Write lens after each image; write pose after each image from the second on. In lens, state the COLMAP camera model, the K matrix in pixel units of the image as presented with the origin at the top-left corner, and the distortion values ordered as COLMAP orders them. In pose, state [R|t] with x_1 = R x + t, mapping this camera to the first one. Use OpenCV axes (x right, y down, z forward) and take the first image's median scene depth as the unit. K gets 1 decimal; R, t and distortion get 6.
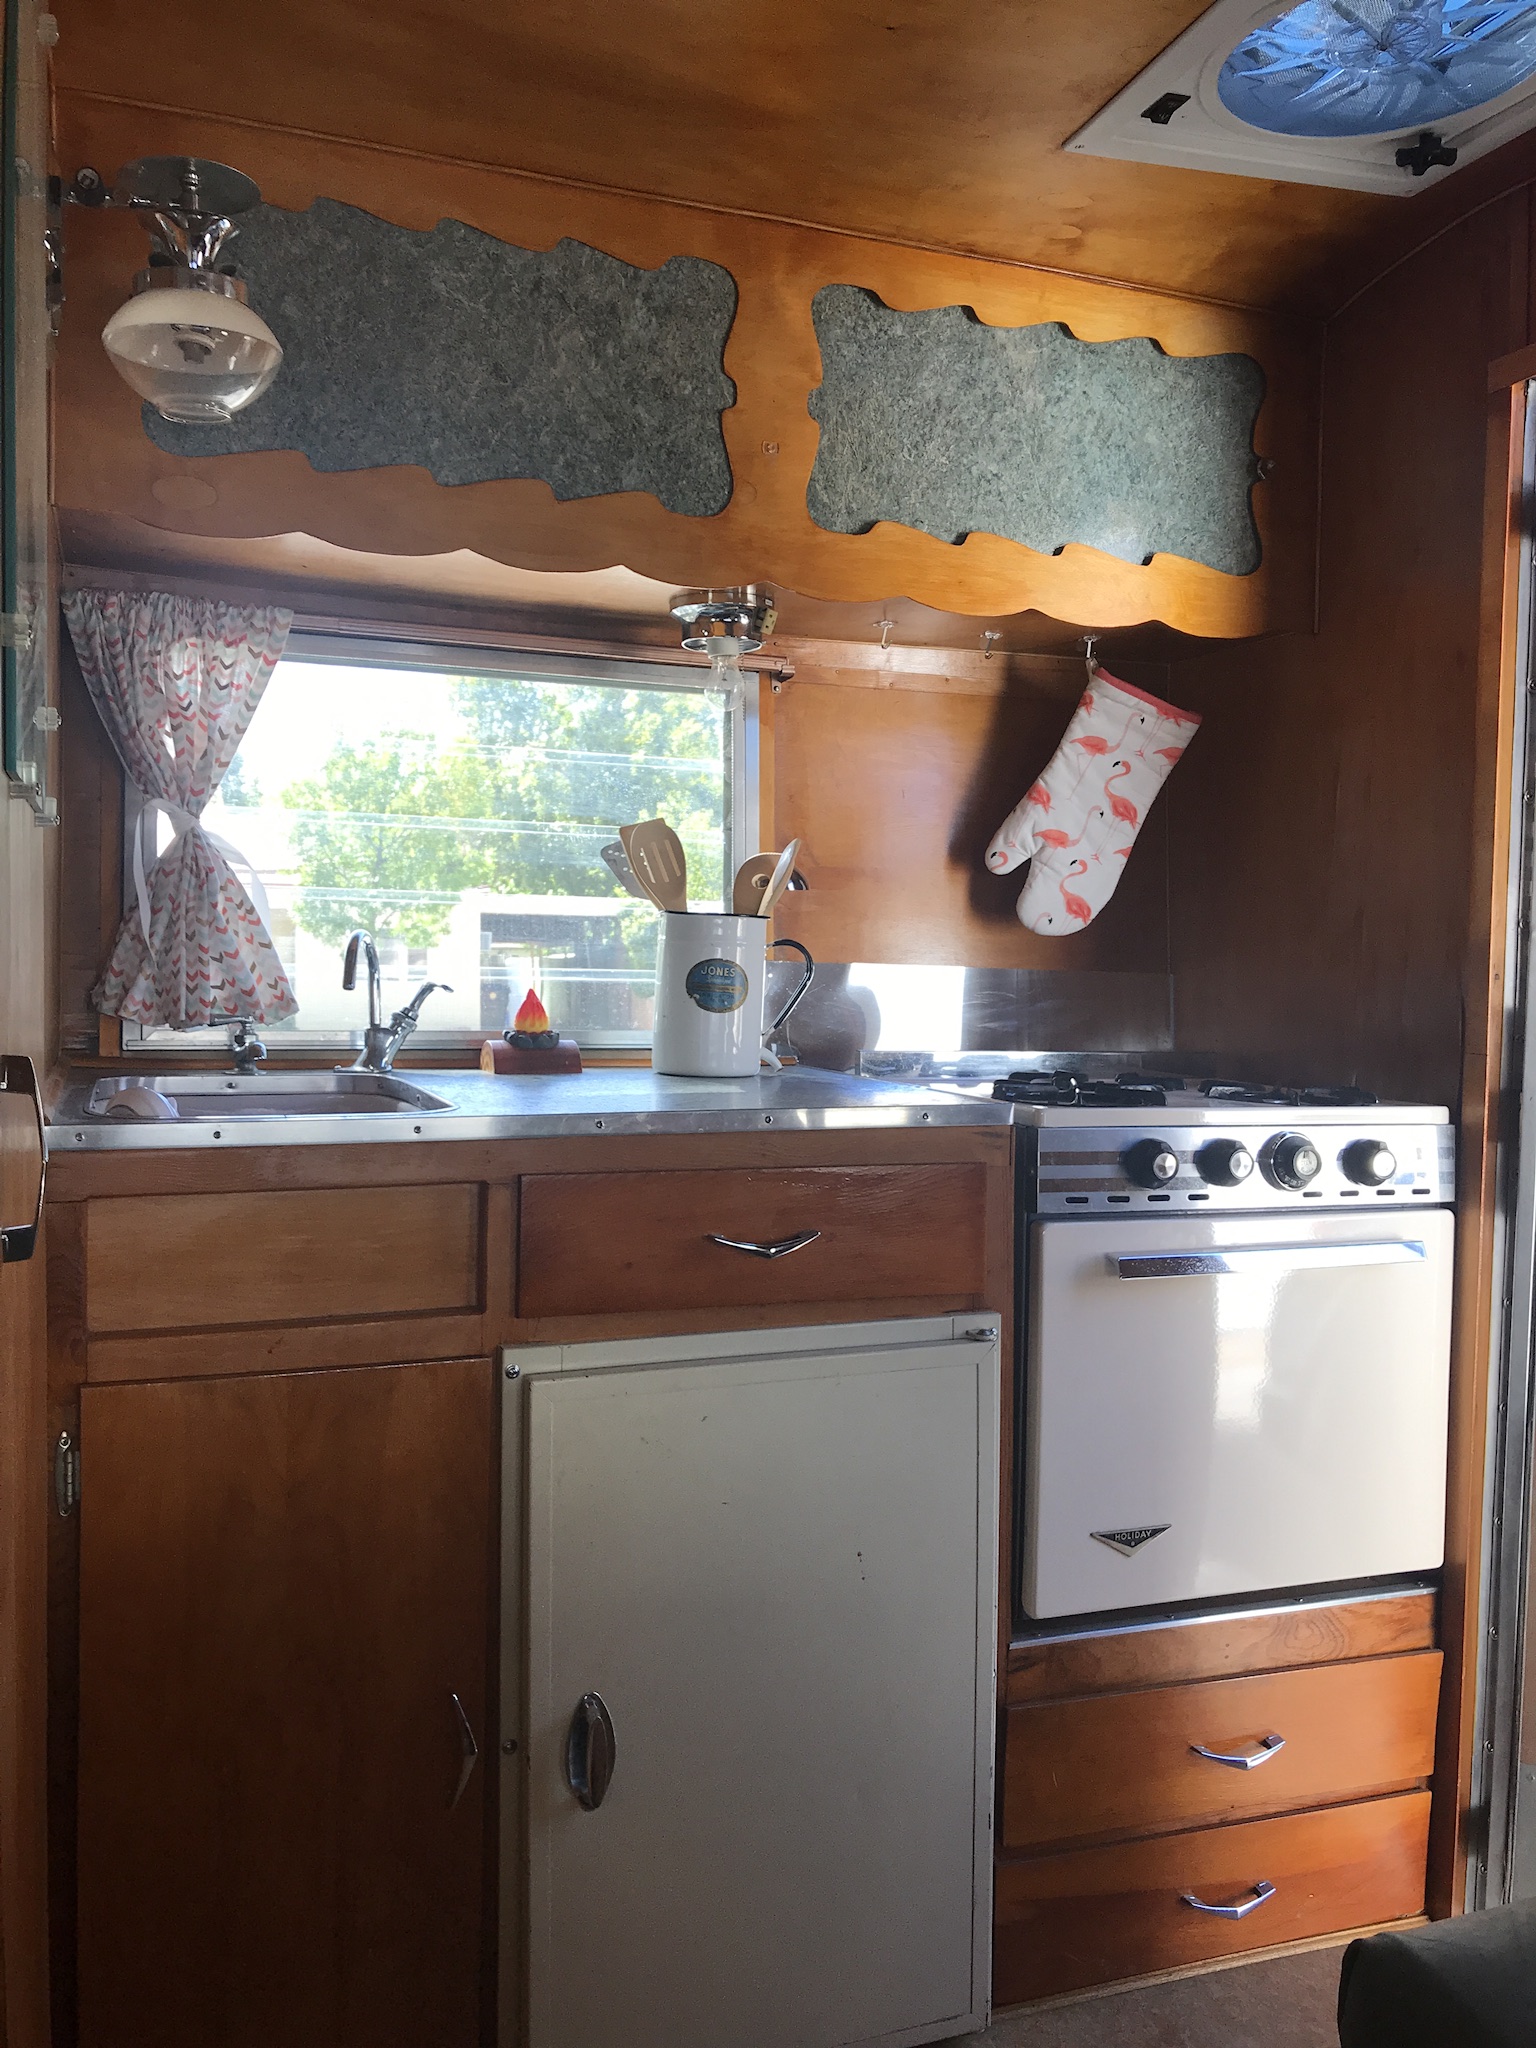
lens RADIAL K [[1686.0, 0, 724.1], [0, 1686.0, 1000.7], [0, 0, 1]] dist [0.029343, -0.019497]
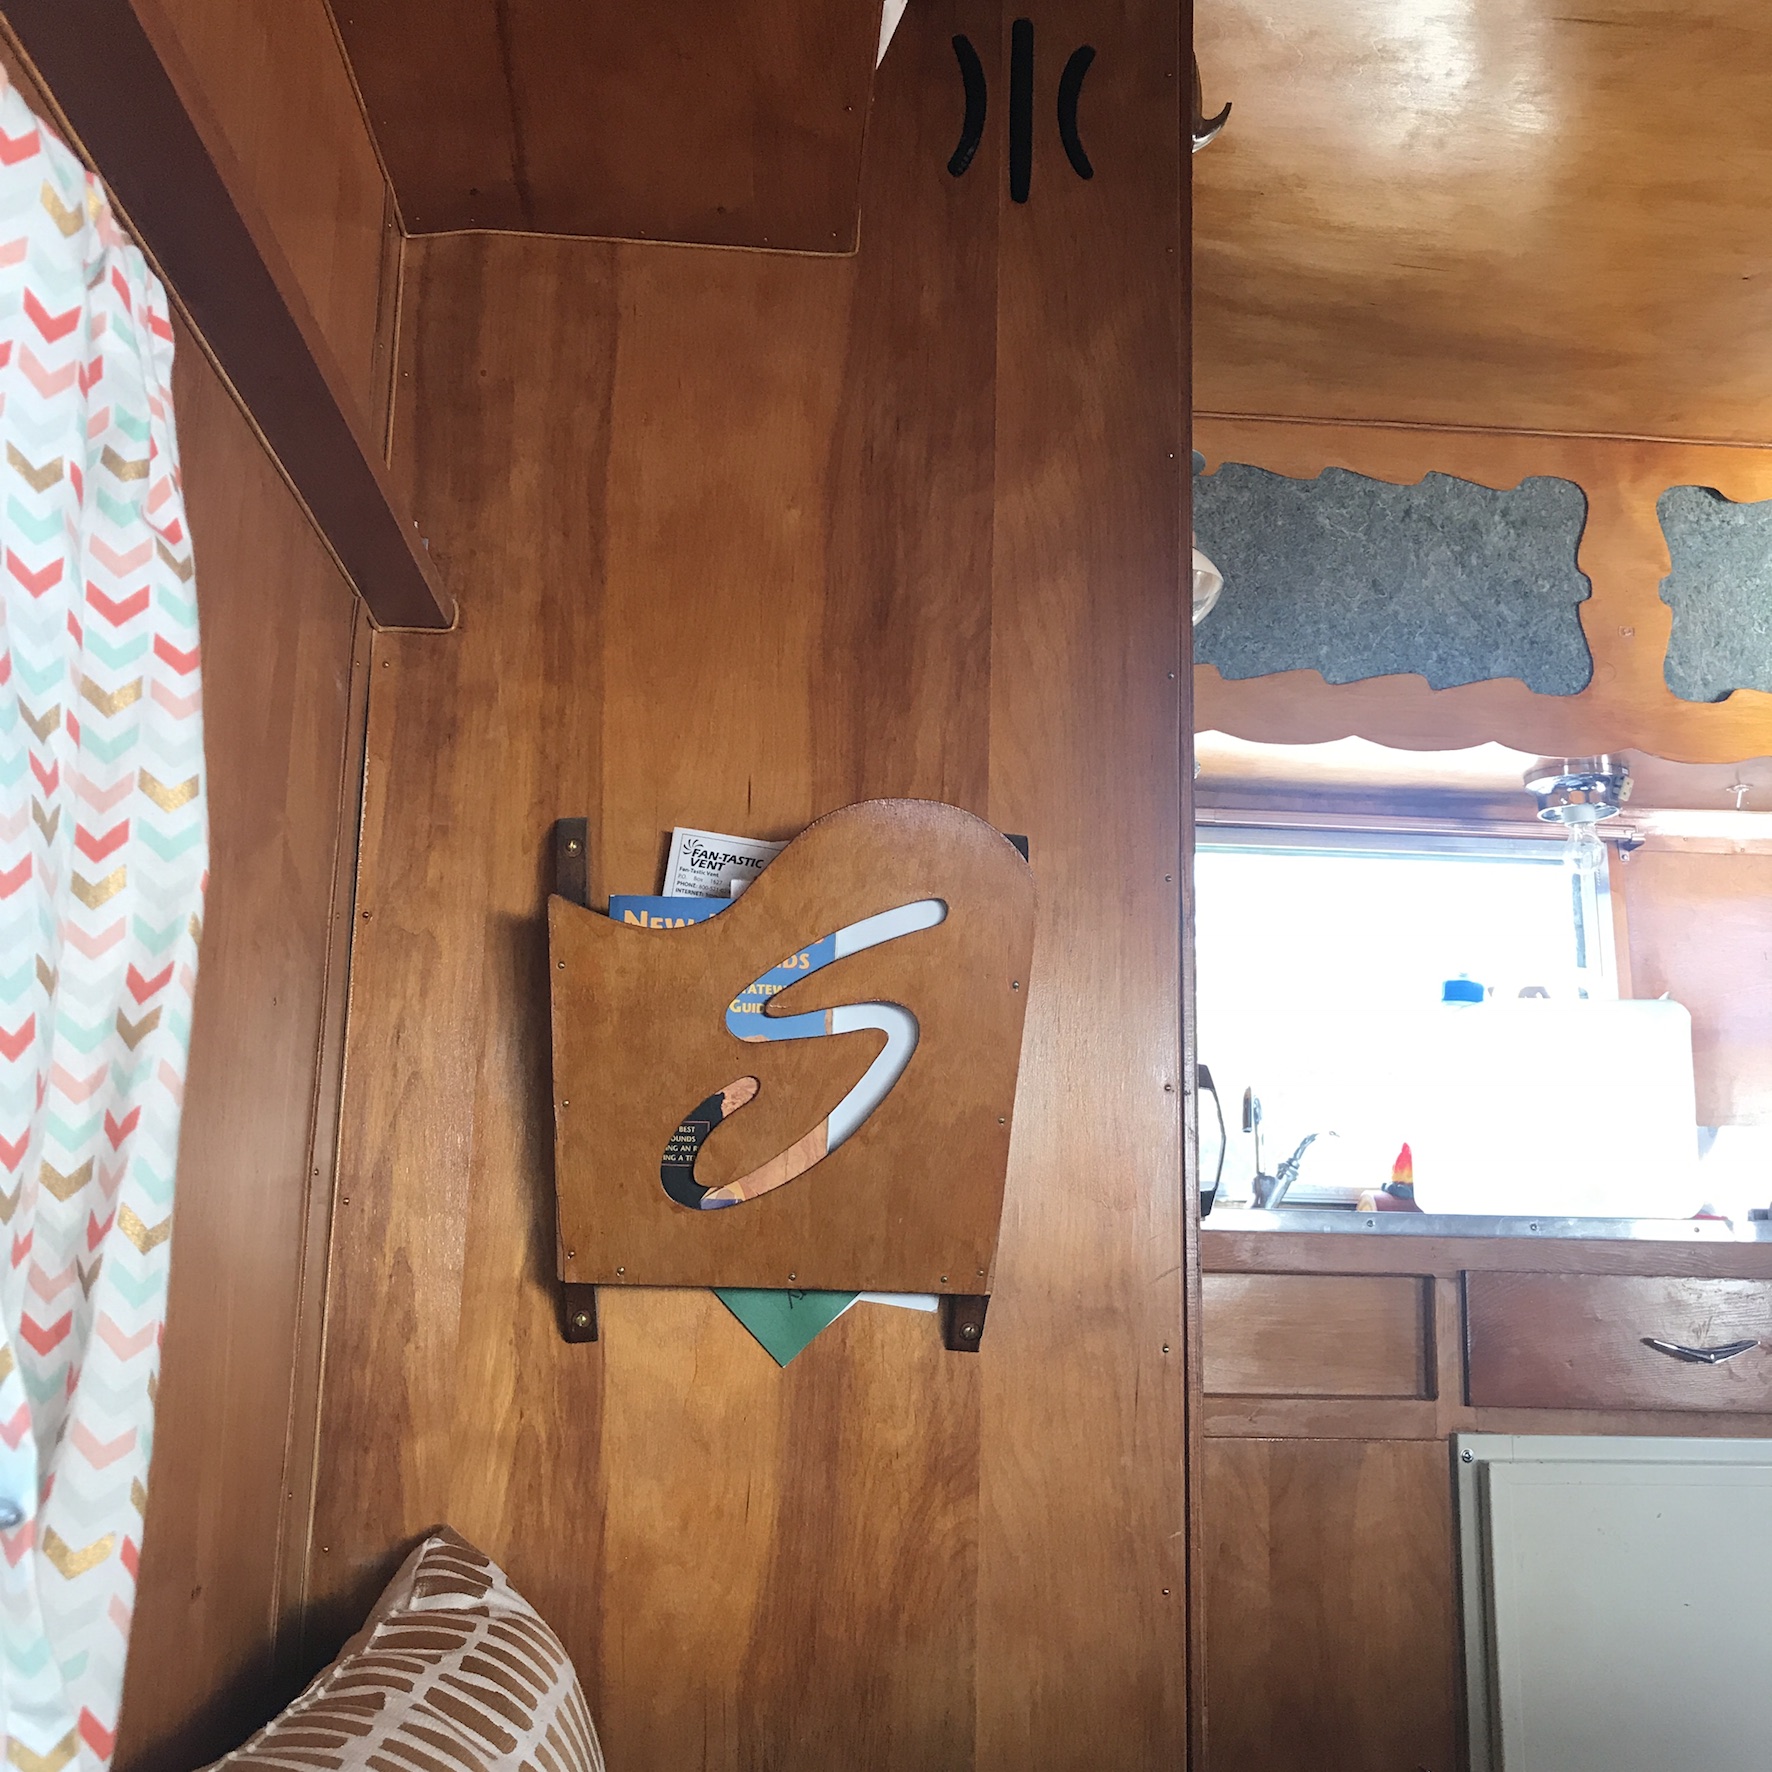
lens RADIAL K [[1949.9, 0, 892.5], [0, 1949.9, 897.4], [0, 0, 1]] dist [0.023912, 0.000000]
pose [[0.967091, -0.043373, -0.250705, -0.123666], [-0.009489, 0.978528, -0.205894, 0.107414], [0.254252, 0.201497, 0.945915, -0.285654]]
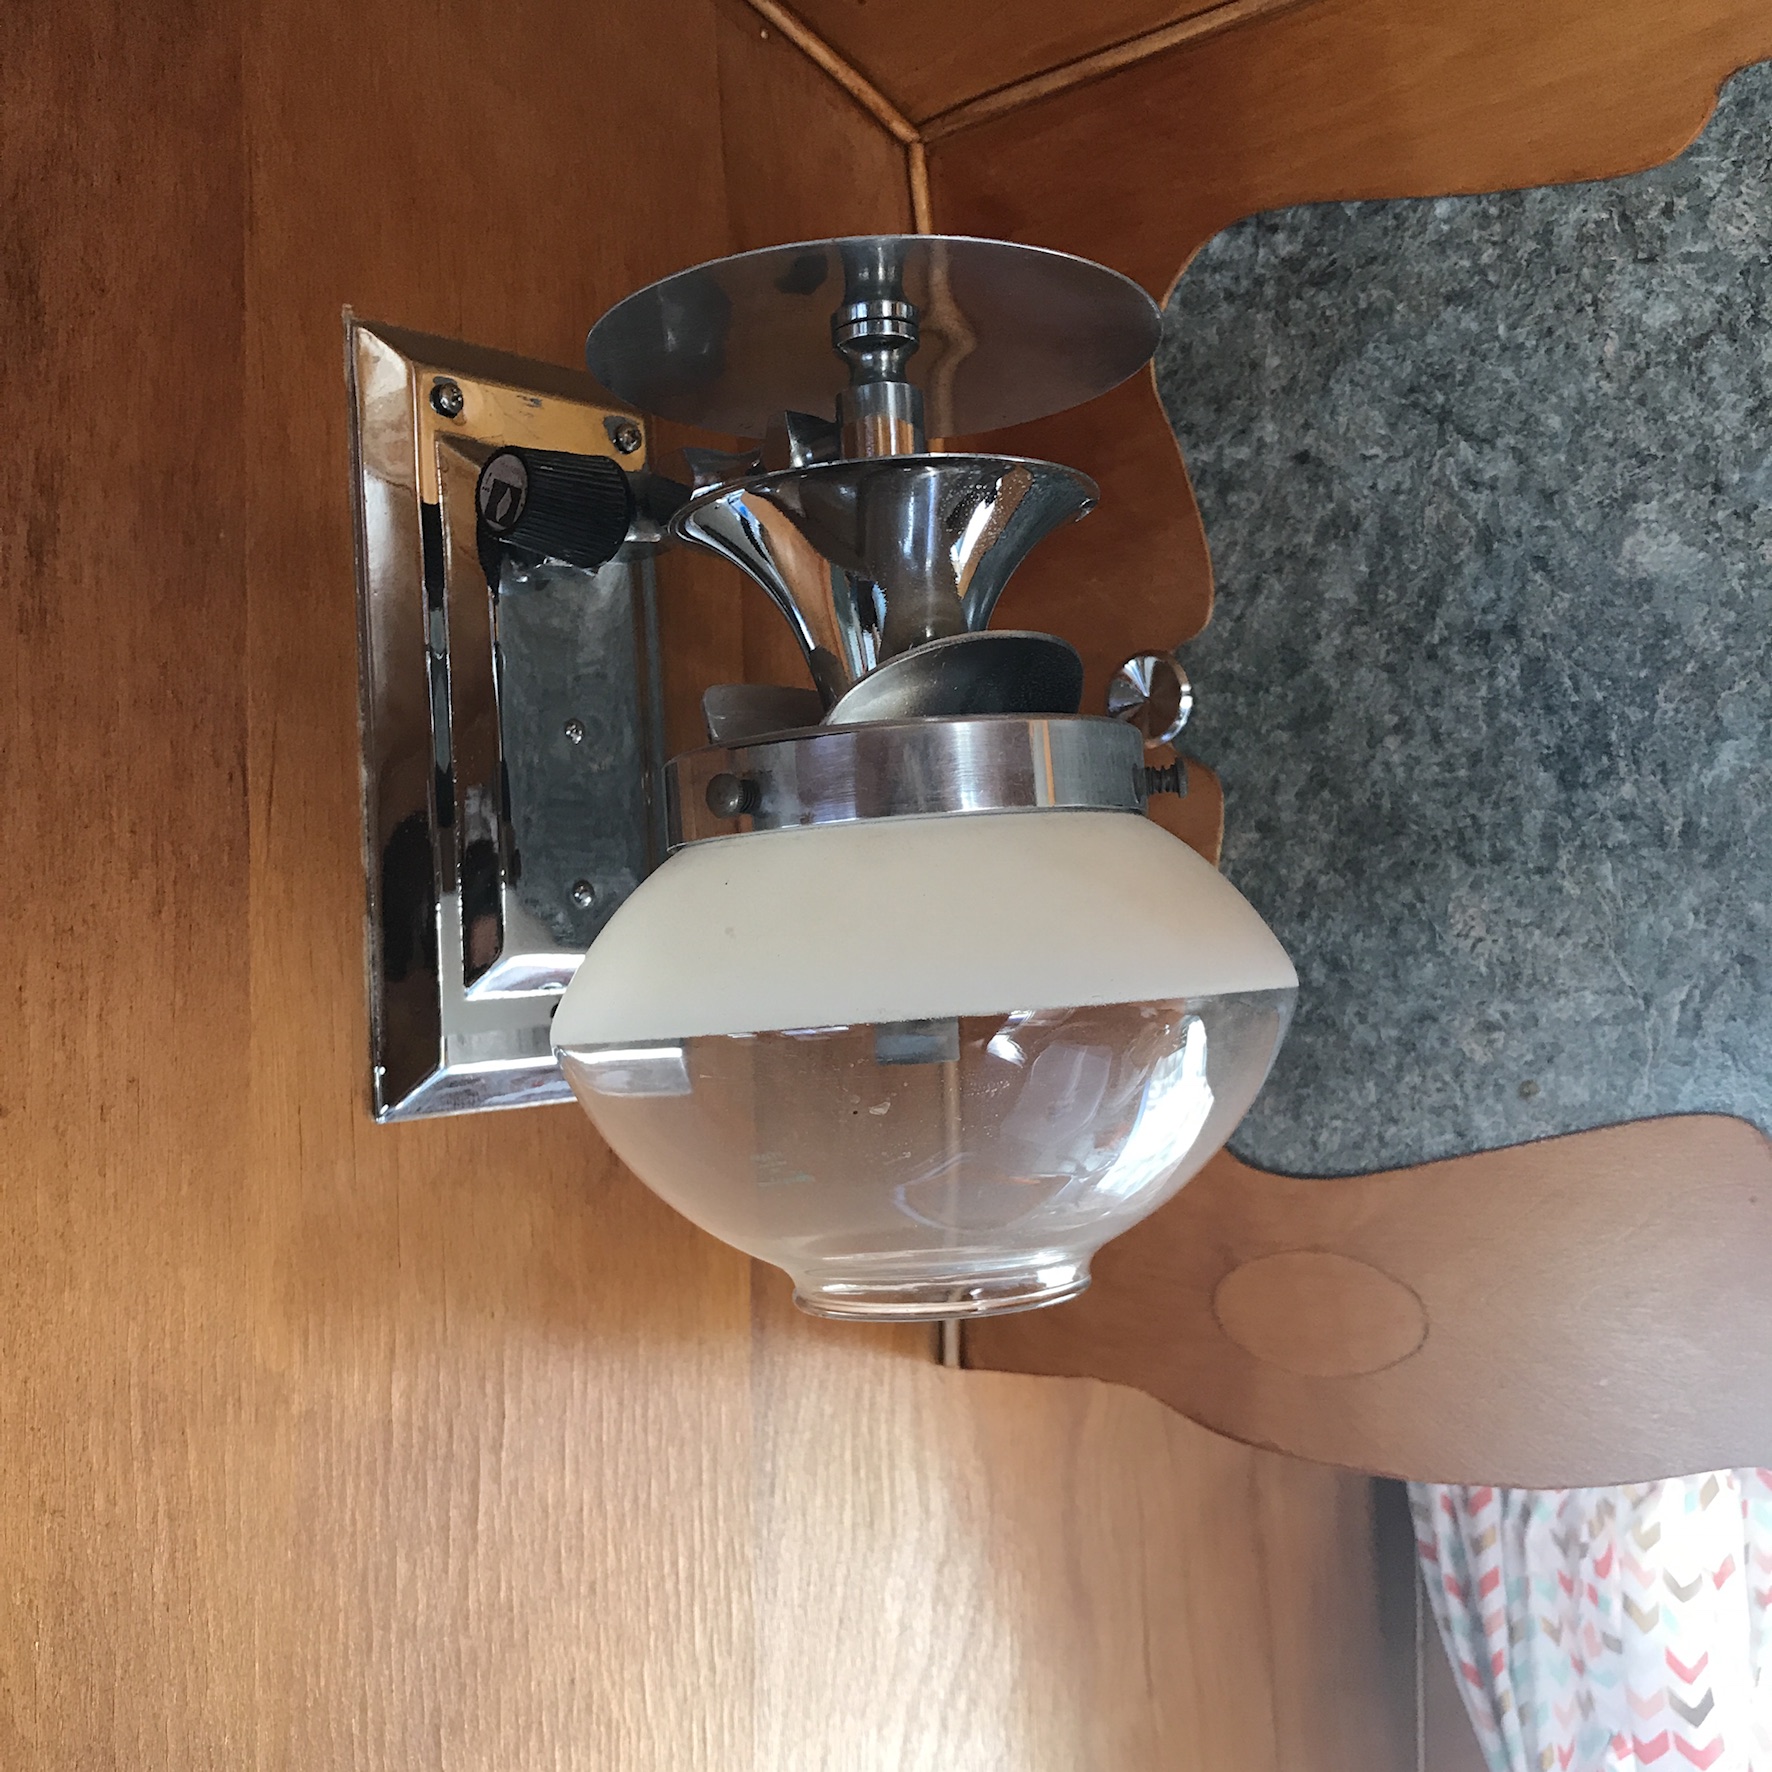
lens RADIAL K [[1949.9, 0, 888.9], [0, 1949.9, 846.7], [0, 0, 1]] dist [0.023912, 0.000000]
pose [[0.526324, -0.099637, -0.844426, -0.073530], [0.002155, 0.993264, -0.115855, -0.309343], [0.850281, 0.059157, 0.522994, 0.706664]]
